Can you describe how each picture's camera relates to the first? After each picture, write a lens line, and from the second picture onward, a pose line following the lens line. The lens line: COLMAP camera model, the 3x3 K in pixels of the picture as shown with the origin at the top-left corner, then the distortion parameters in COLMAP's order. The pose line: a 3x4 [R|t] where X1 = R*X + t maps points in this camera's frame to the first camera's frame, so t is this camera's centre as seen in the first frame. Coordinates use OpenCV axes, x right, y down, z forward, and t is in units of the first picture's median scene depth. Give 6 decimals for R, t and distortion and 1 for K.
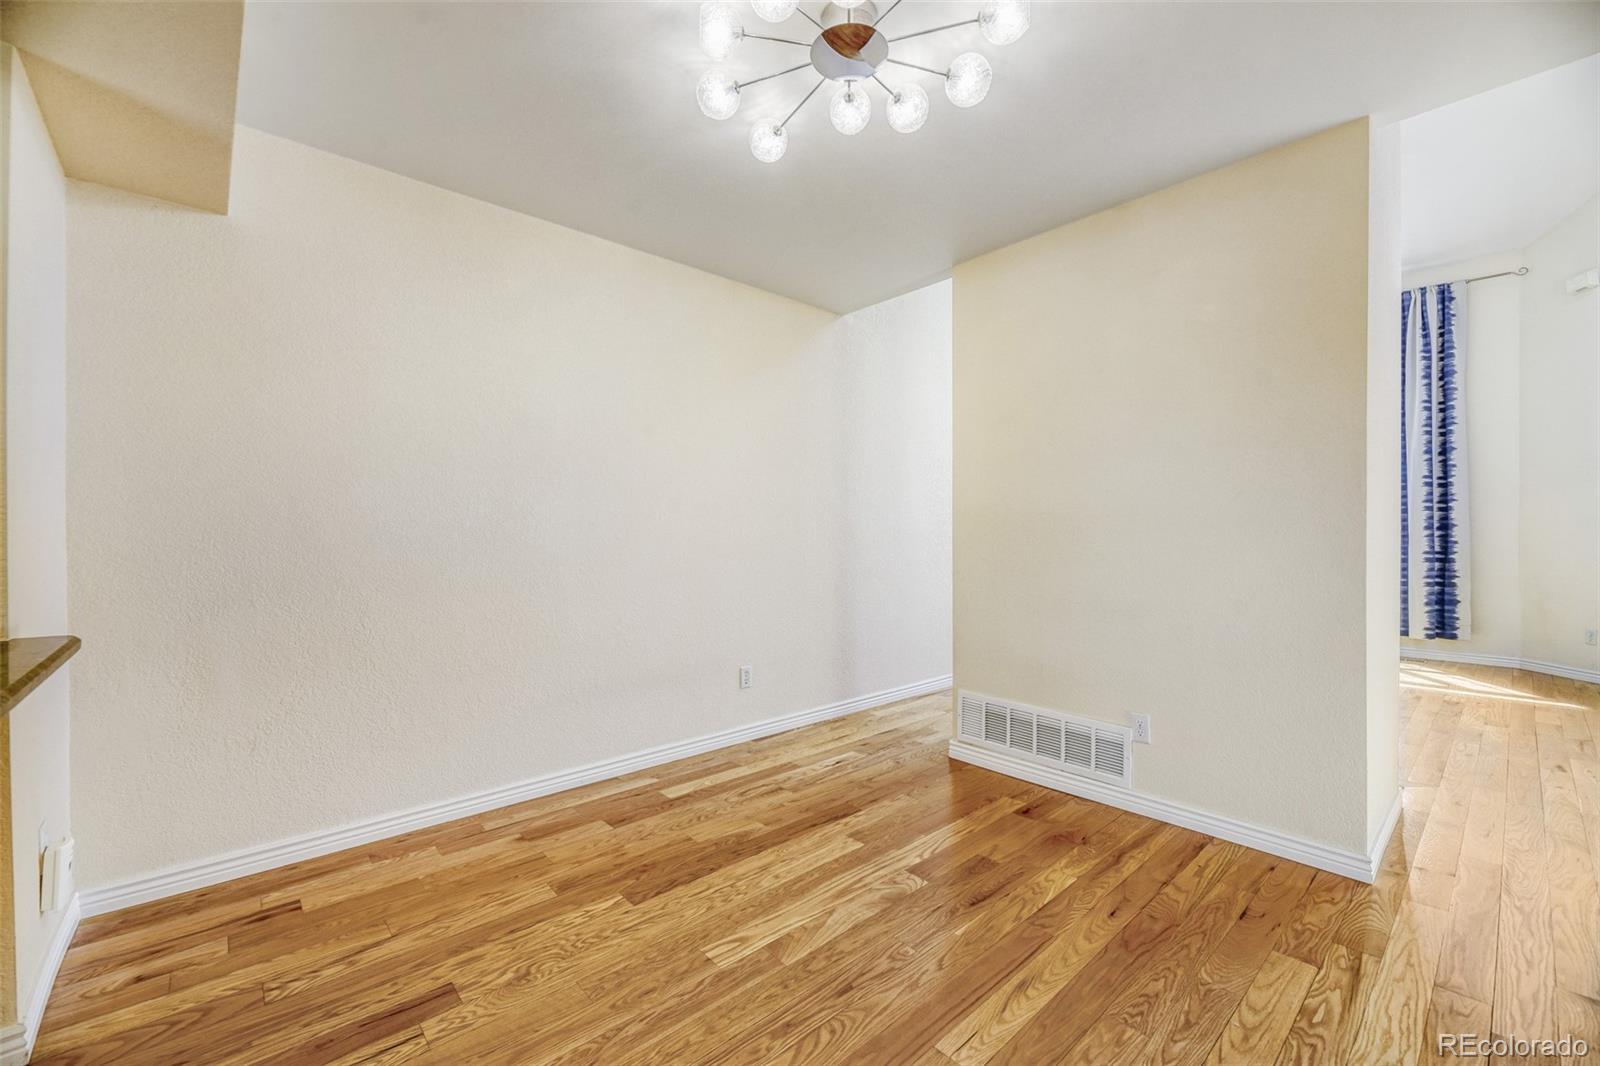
lens RADIAL K [[657.5, 0, 792.2], [0, 657.5, 529.6], [0, 0, 1]] dist [-0.002855, -0.001921]
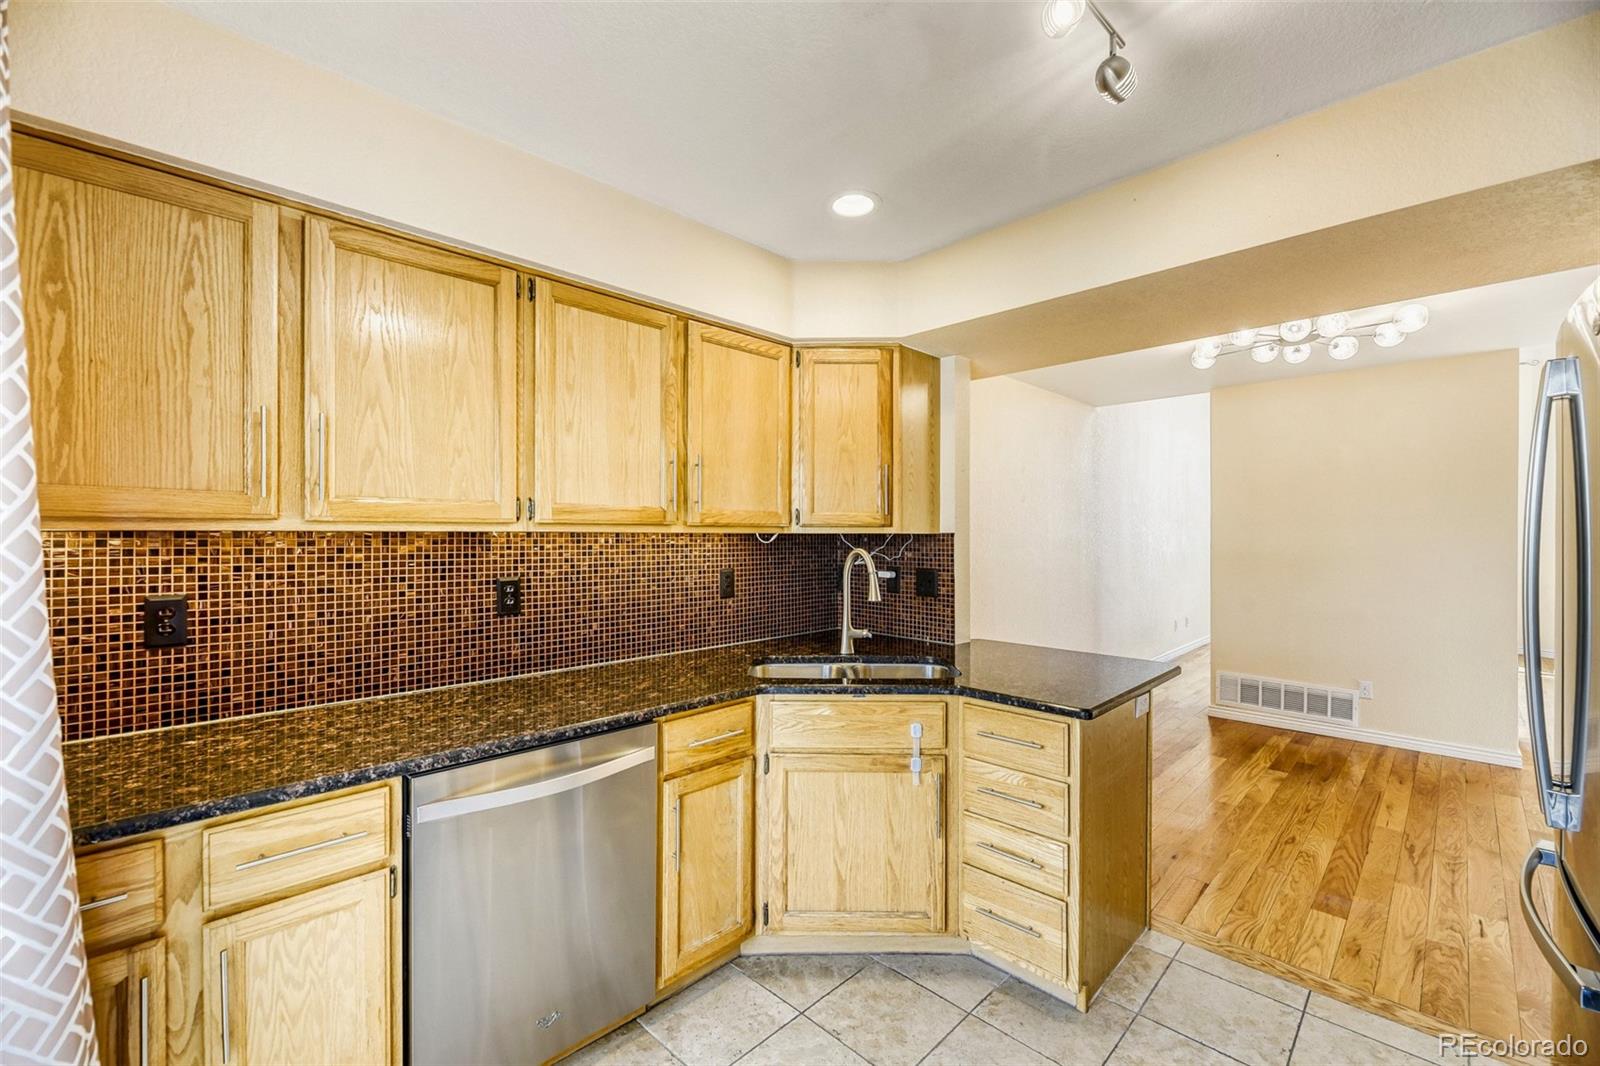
lens RADIAL K [[657.5, 0, 795.6], [0, 657.5, 534.3], [0, 0, 1]] dist [-0.002855, -0.001921]
pose [[0.998694, -0.000436, 0.051085, -0.939154], [0.000172, 0.999987, 0.005165, -0.092279], [-0.051087, -0.005150, 0.998681, -0.541670]]
